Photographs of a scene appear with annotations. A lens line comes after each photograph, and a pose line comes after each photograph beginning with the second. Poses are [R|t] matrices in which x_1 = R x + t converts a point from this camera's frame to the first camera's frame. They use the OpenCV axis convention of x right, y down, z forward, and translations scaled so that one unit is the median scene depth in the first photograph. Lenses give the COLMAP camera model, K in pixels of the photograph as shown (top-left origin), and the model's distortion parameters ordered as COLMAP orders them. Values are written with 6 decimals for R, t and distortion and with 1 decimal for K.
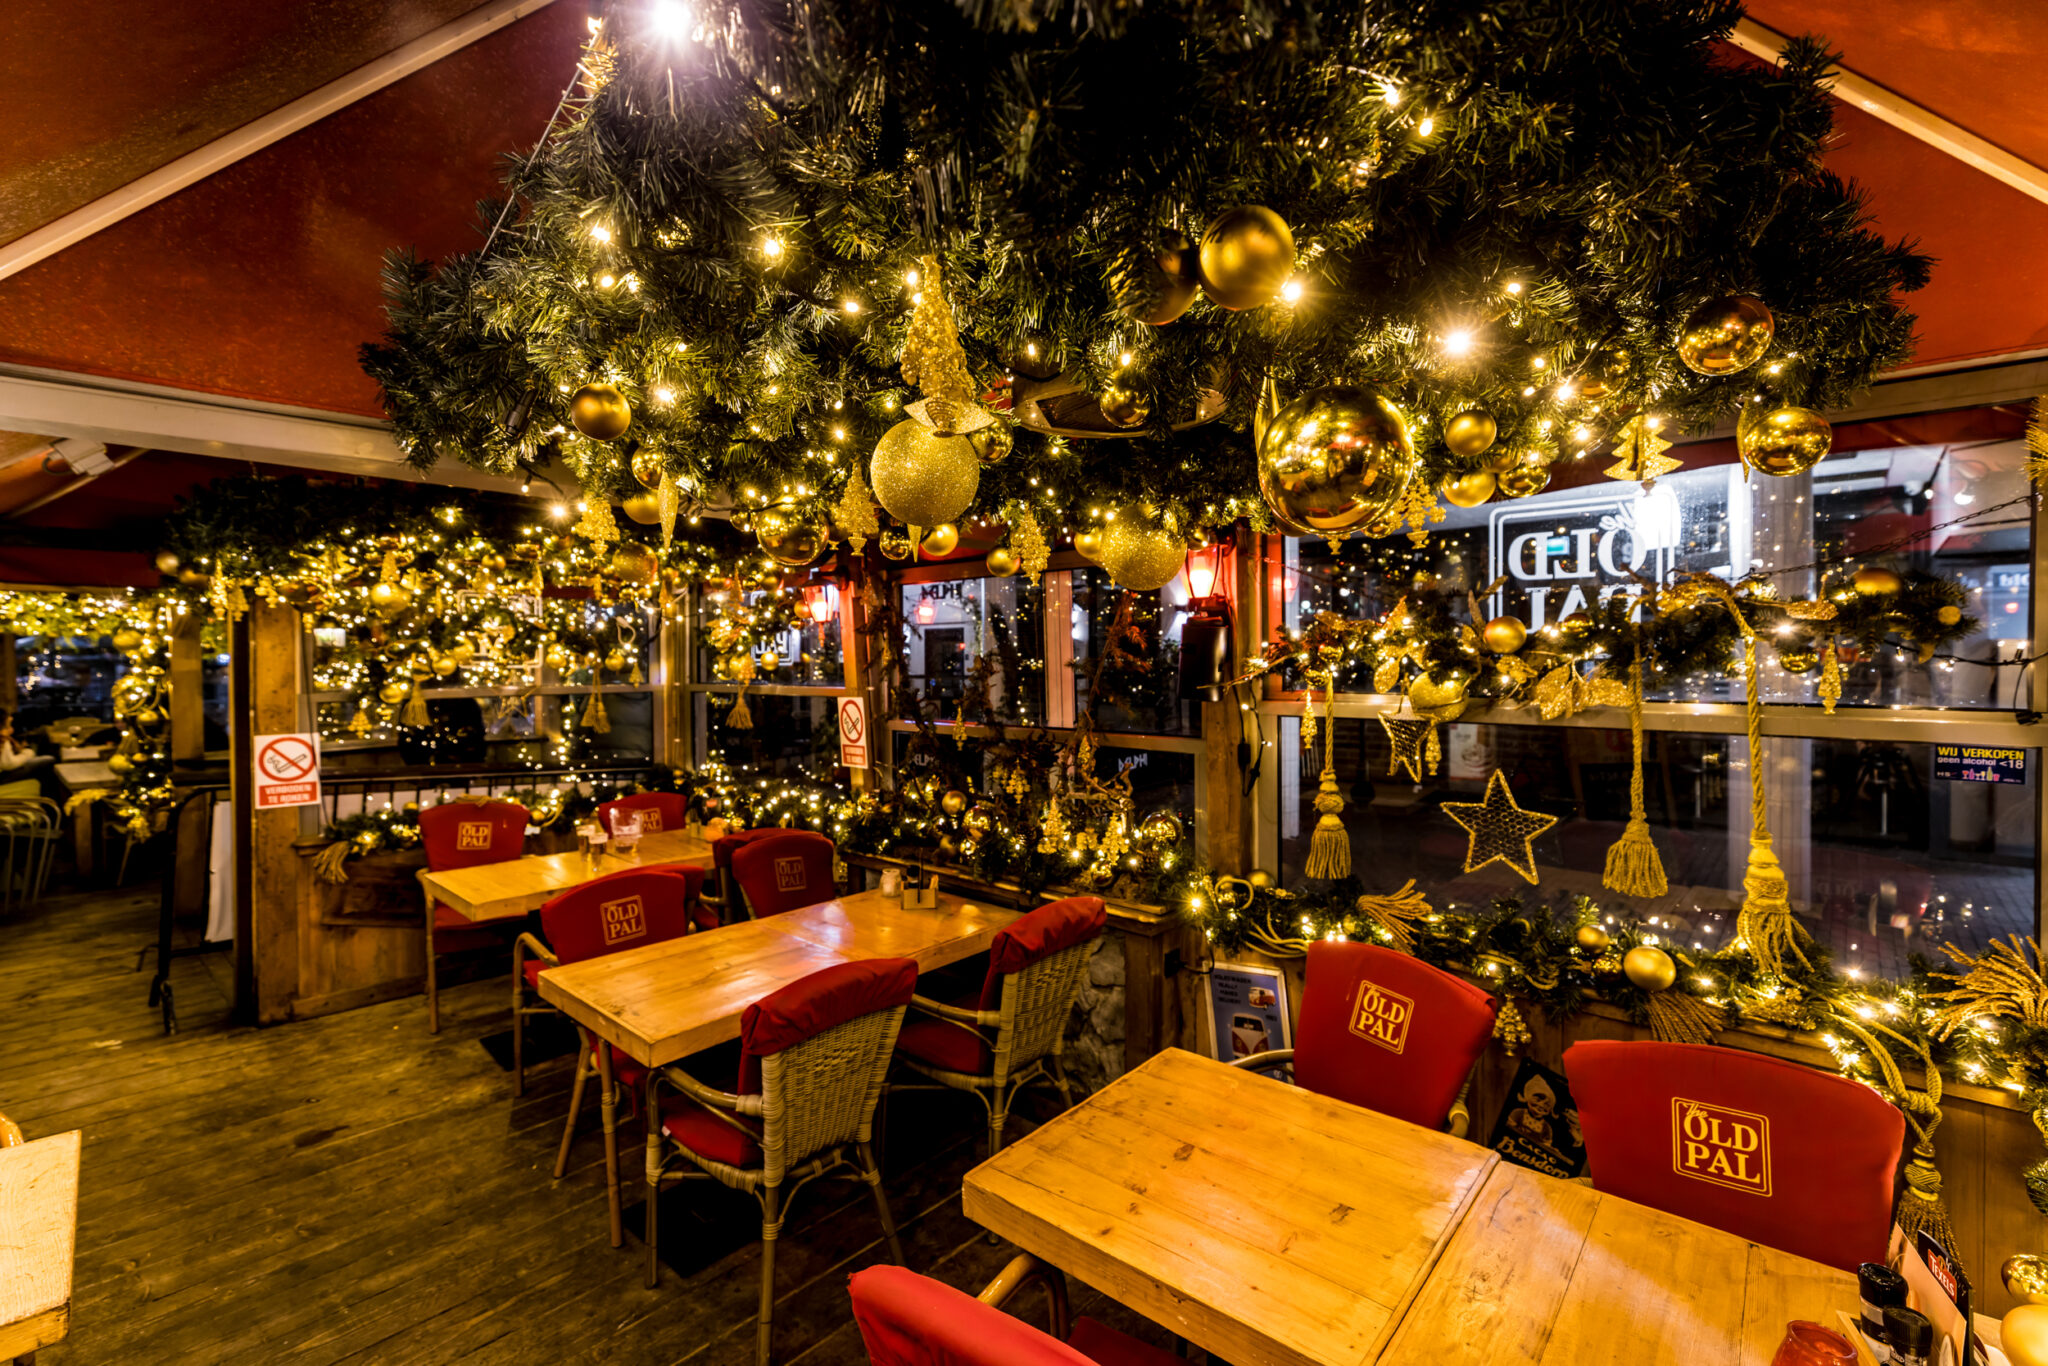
lens RADIAL K [[911.8, 0, 1024.2], [0, 911.8, 676.4], [0, 0, 1]] dist [0.018772, -0.001383]
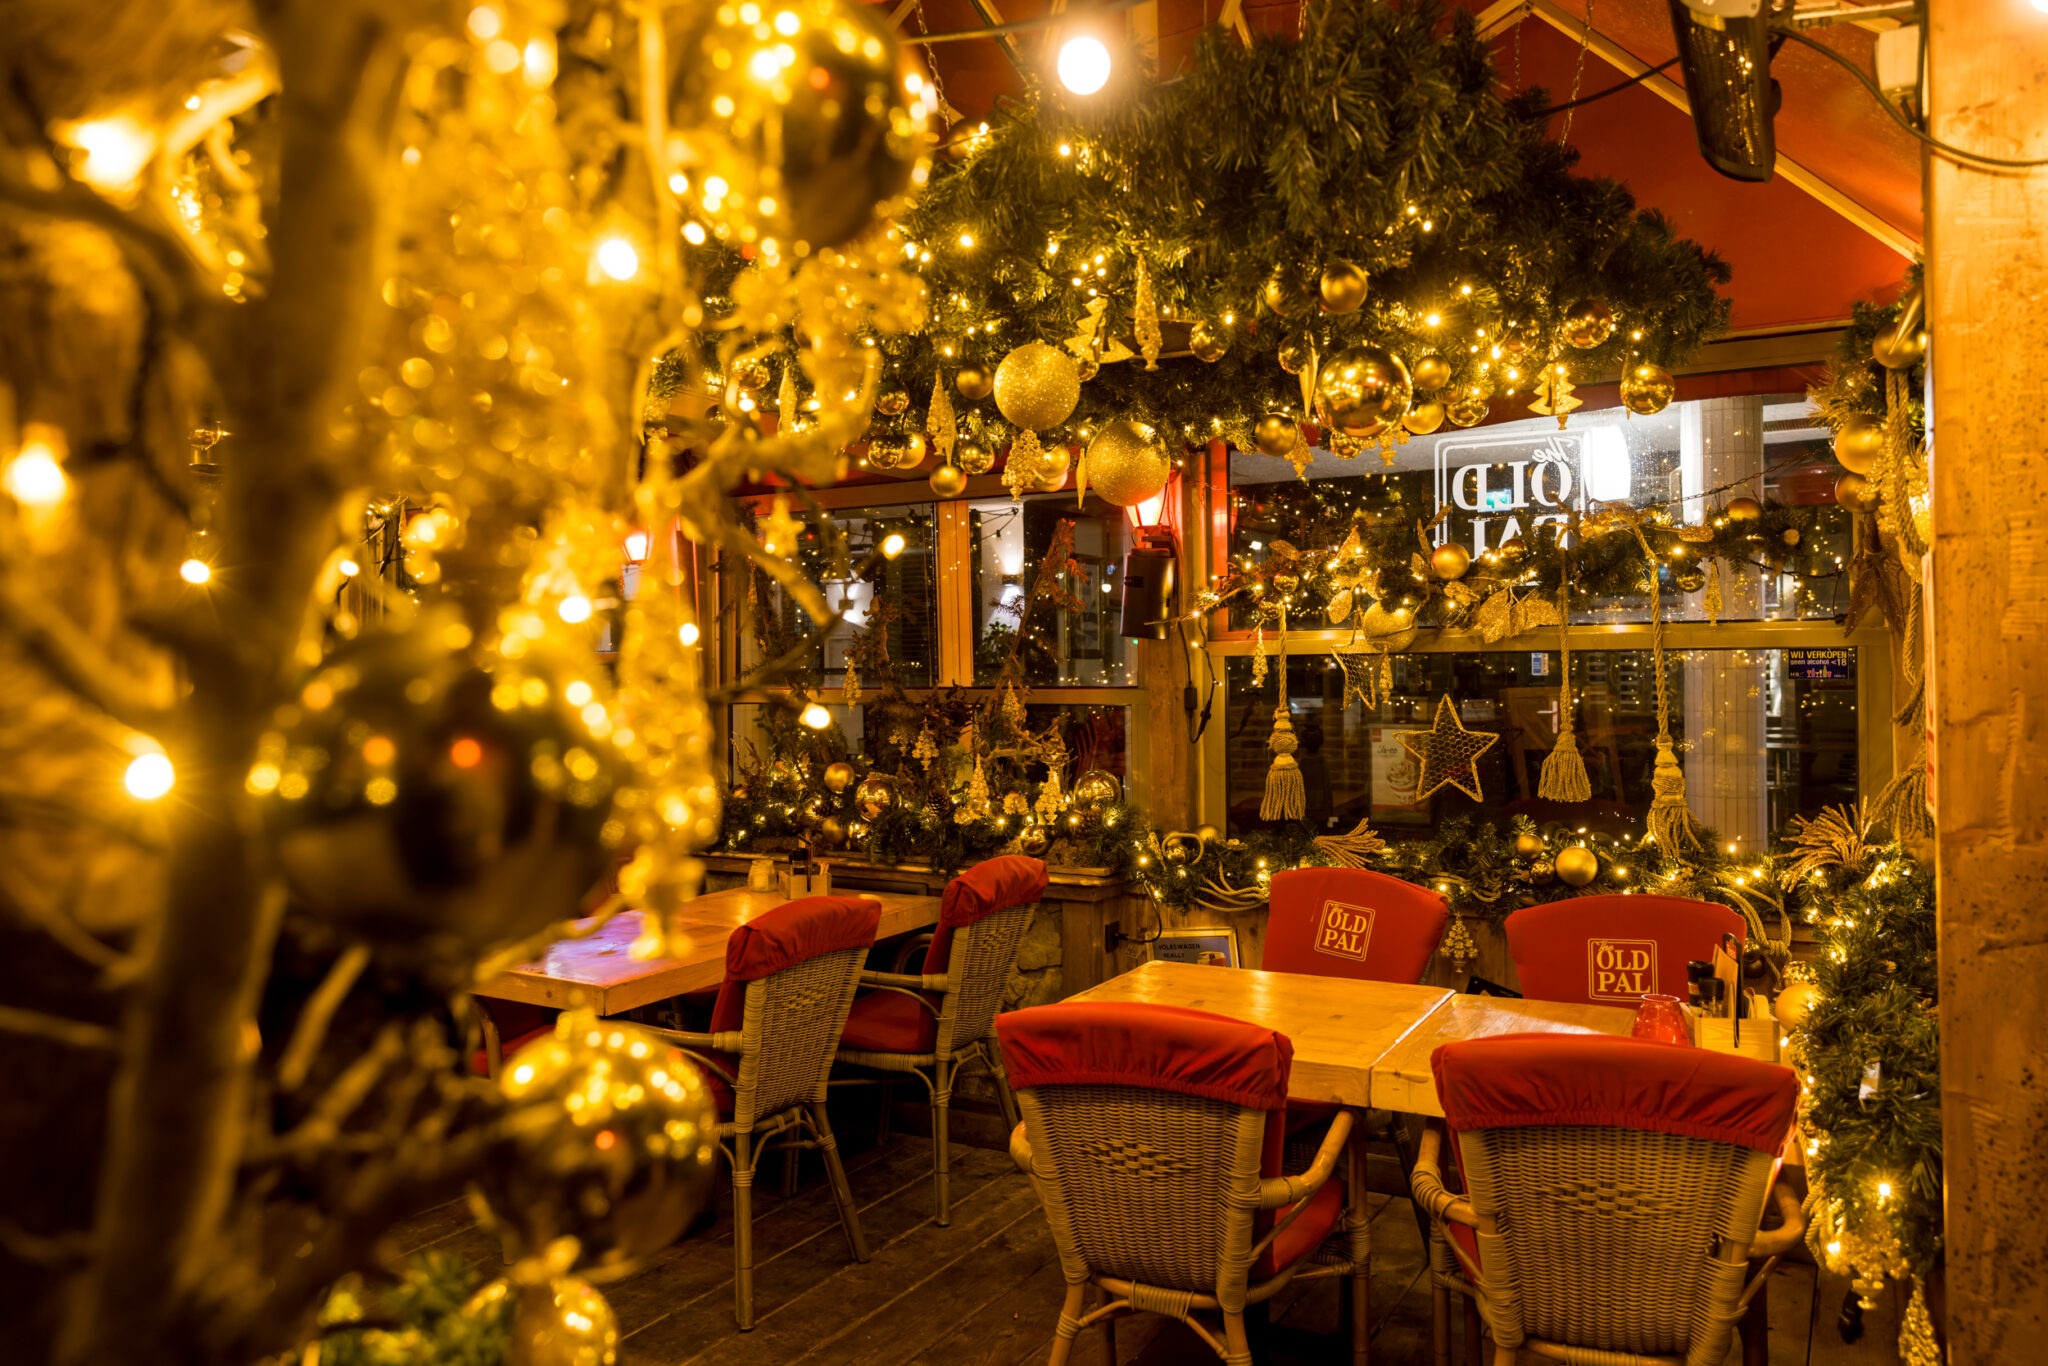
lens RADIAL K [[1491.0, 0, 1023.4], [0, 1491.0, 682.2], [0, 0, 1]] dist [0.026877, 0.007100]
pose [[0.976581, -0.003371, 0.215122, -0.315702], [0.007552, 0.999798, -0.018619, 0.122155], [-0.215016, 0.019808, 0.976410, -0.550528]]
